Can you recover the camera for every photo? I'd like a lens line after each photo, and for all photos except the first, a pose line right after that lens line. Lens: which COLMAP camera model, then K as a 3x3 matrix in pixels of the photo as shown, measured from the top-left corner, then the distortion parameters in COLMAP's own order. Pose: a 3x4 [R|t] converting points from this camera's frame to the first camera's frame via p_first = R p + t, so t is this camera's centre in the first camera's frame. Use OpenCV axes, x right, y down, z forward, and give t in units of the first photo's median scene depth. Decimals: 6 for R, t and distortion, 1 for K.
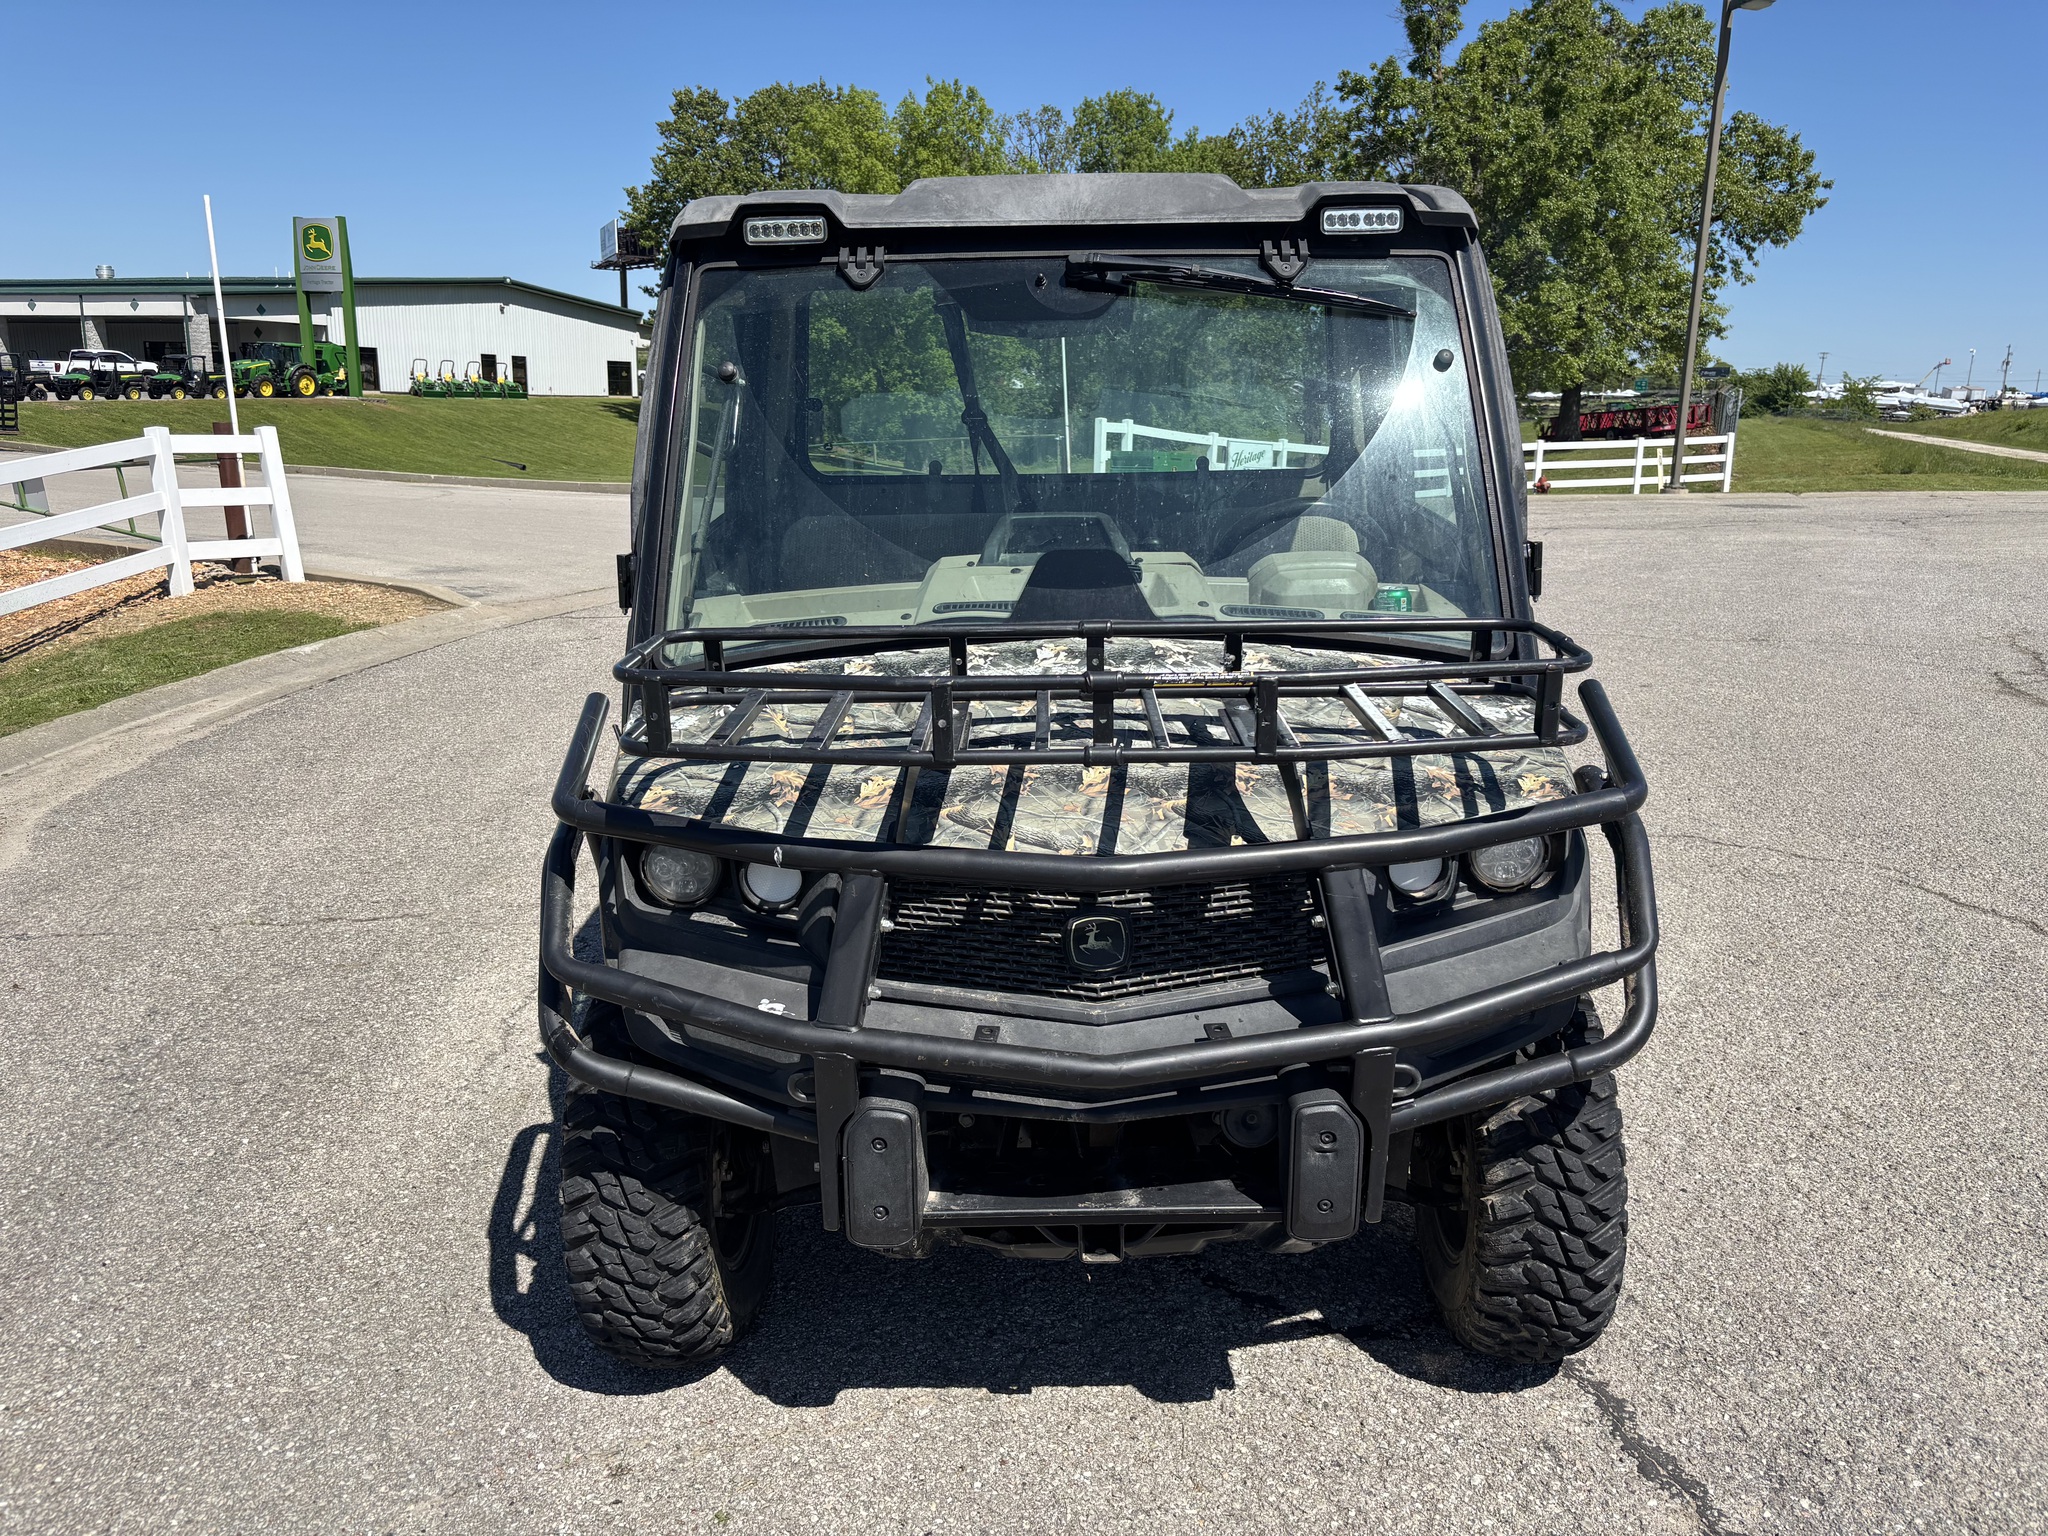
lens RADIAL K [[1545.6, 0, 1045.1], [0, 1545.6, 758.4], [0, 0, 1]] dist [0.069231, -0.081107]
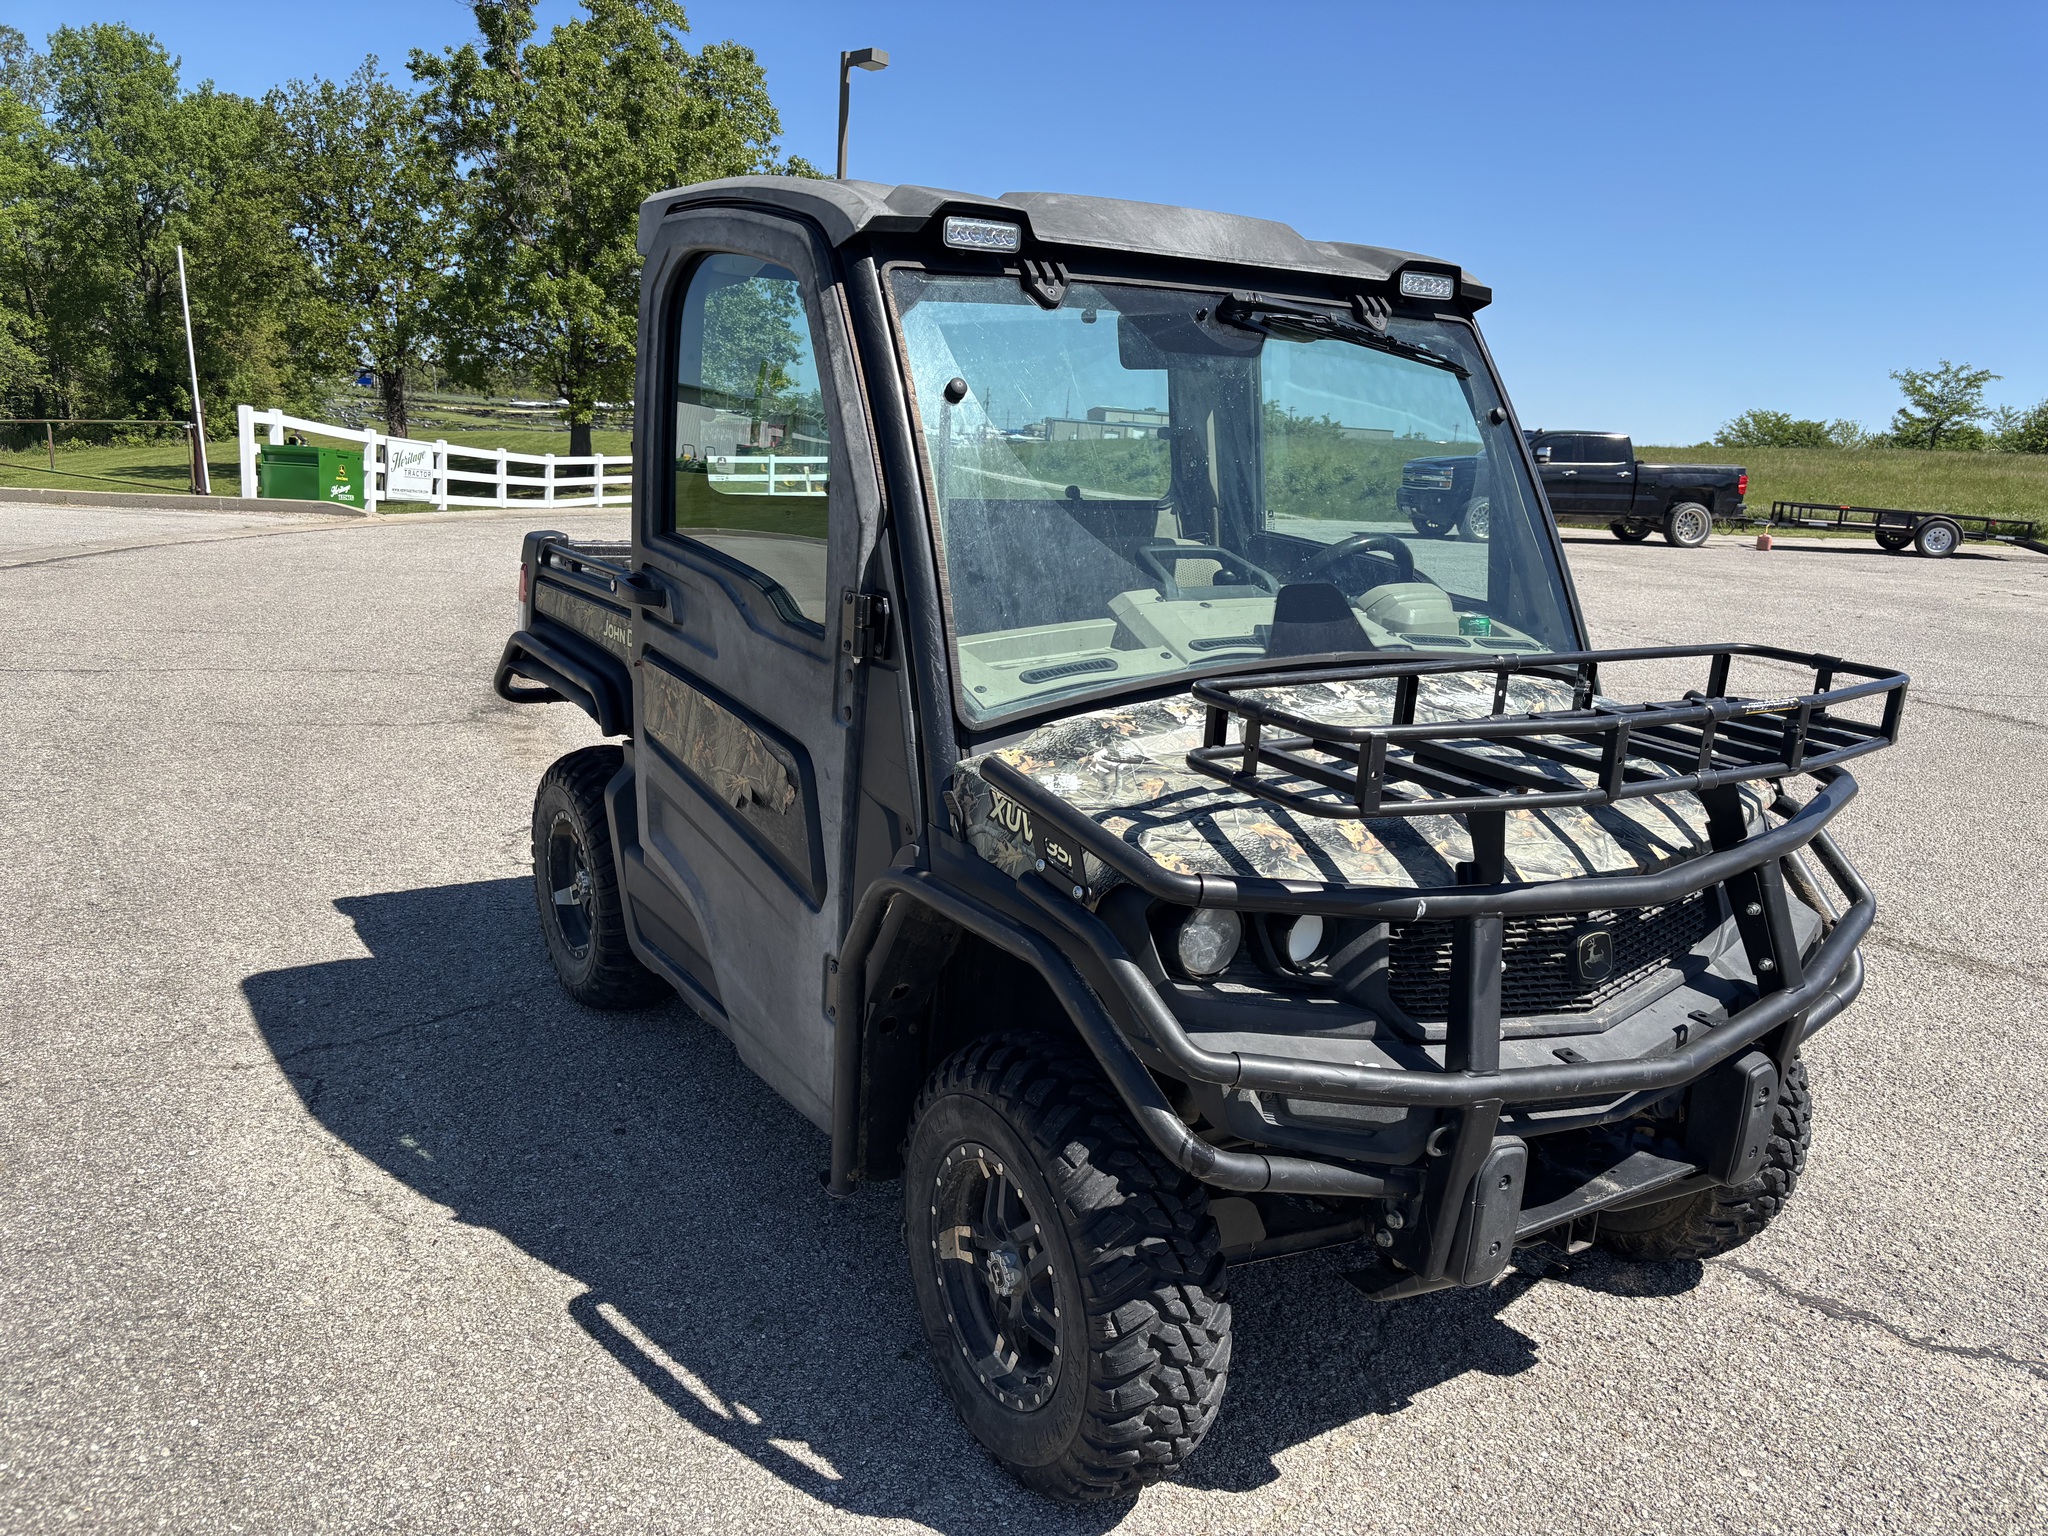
lens RADIAL K [[1554.2, 0, 1024.0], [0, 1554.2, 768.0], [0, 0, 1]] dist [0.048645, -0.057908]
pose [[0.834819, -0.070128, 0.546040, -0.051012], [0.069514, 0.997342, 0.021810, -0.003617], [-0.546119, 0.019750, 0.837475, 0.017681]]
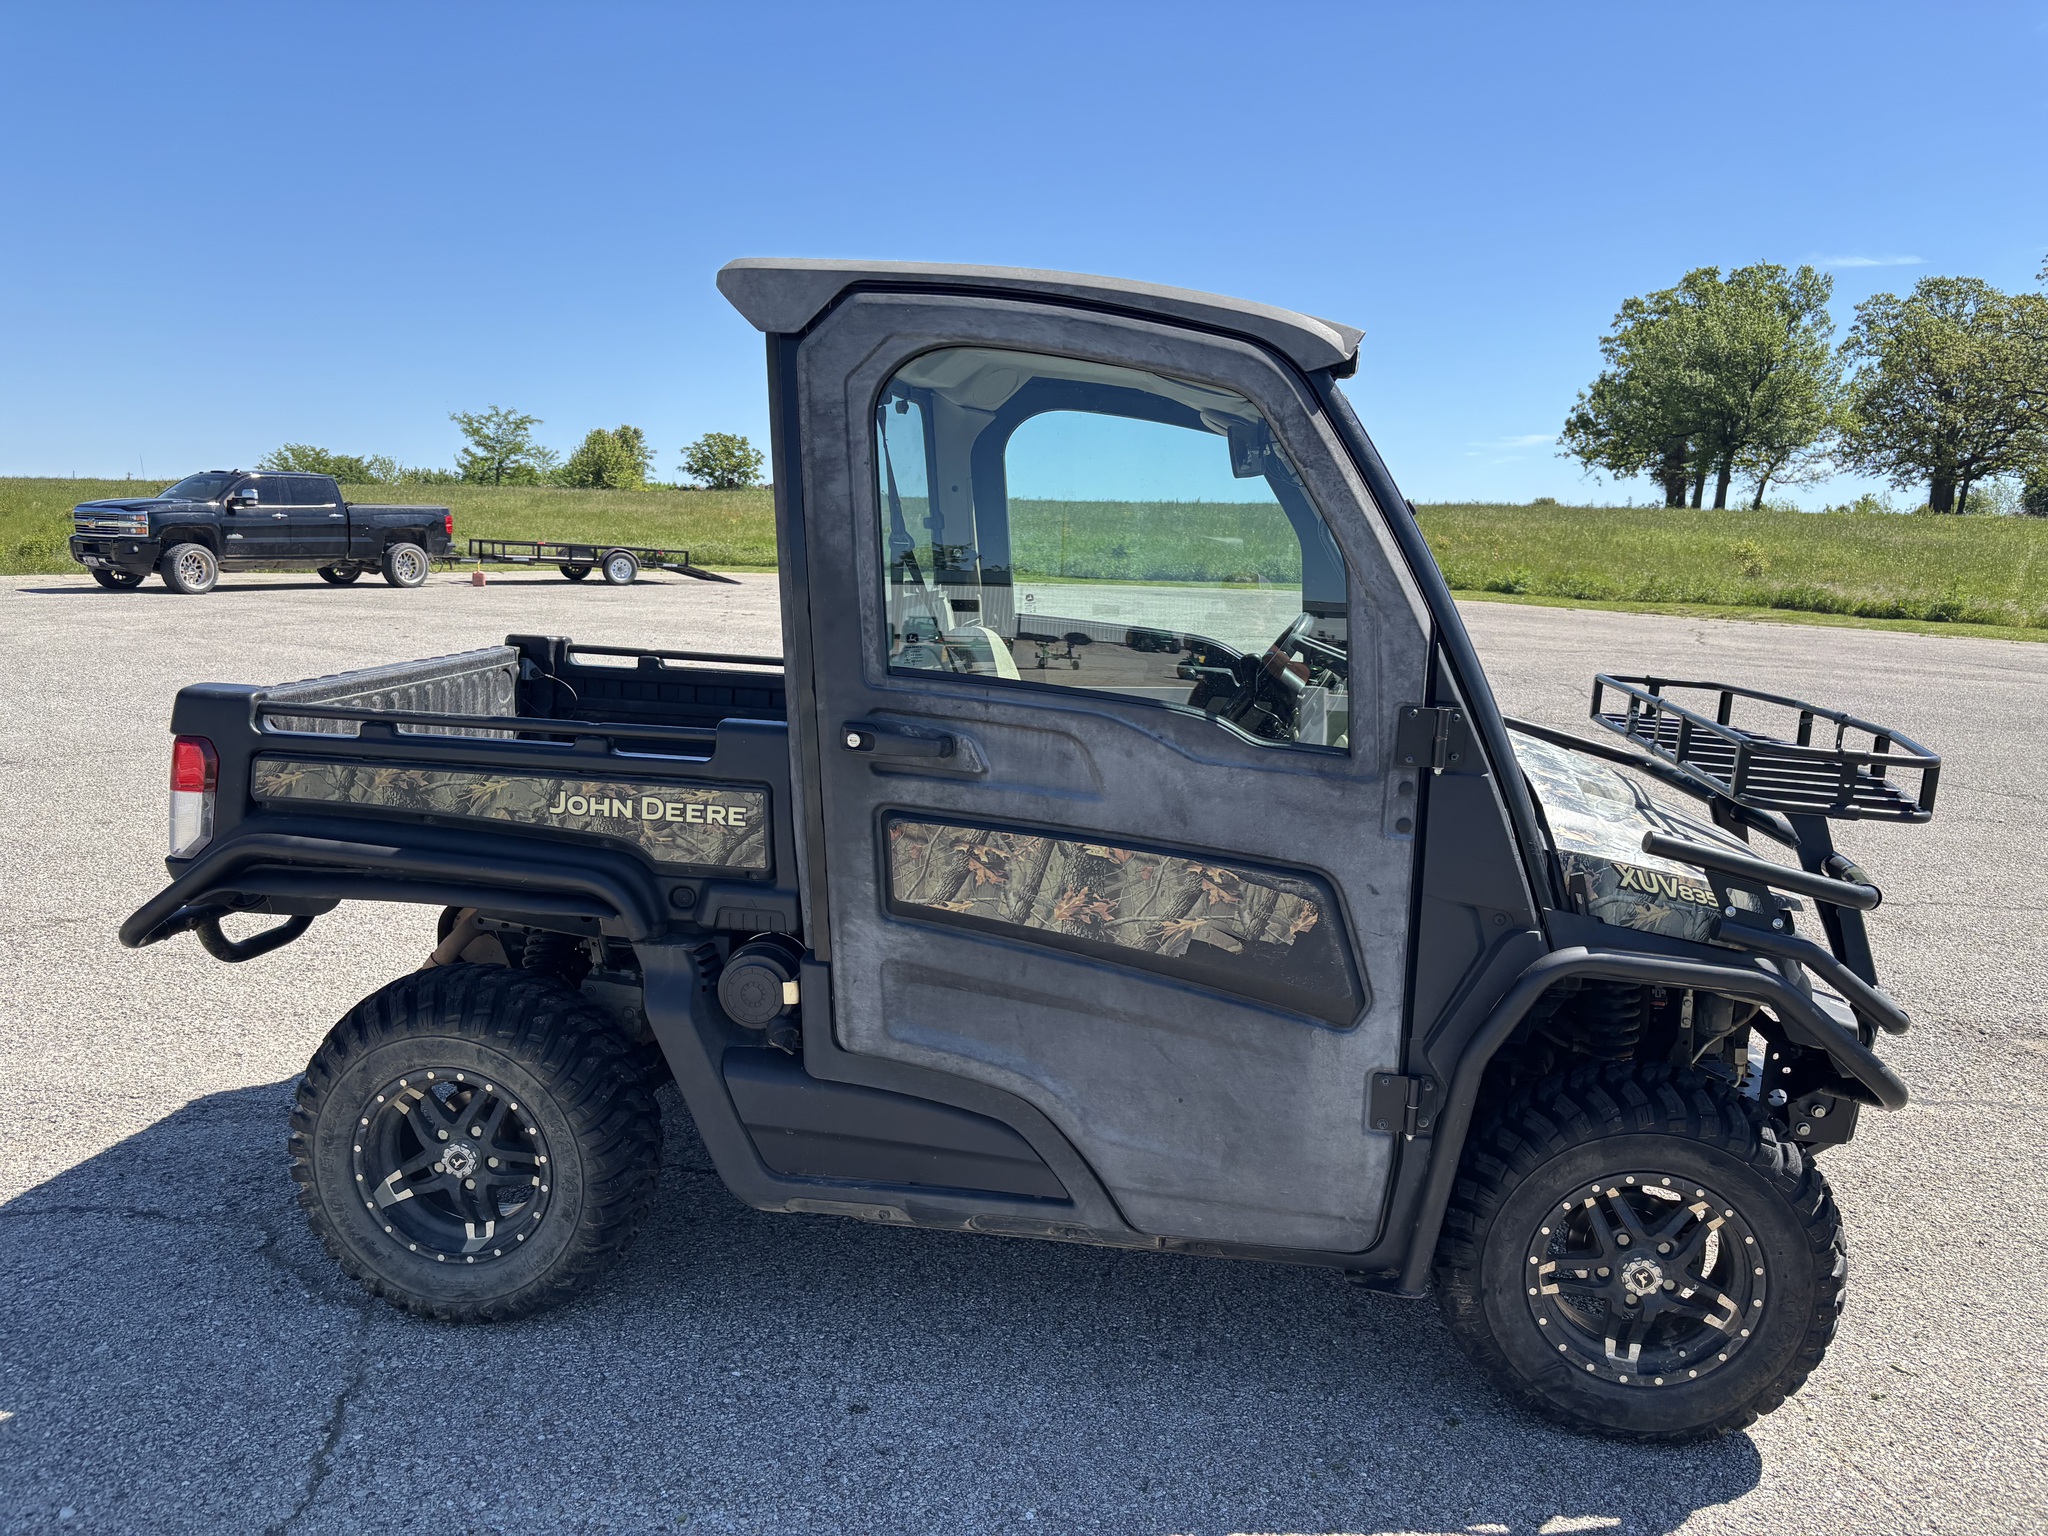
lens RADIAL K [[1554.2, 0, 1024.0], [0, 1554.2, 768.0], [0, 0, 1]] dist [0.048645, -0.057908]
pose [[0.114653, -0.142574, 0.983121, -0.090706], [0.187208, 0.975016, 0.119566, -0.019285], [-0.975606, 0.170340, 0.138479, 0.086355]]
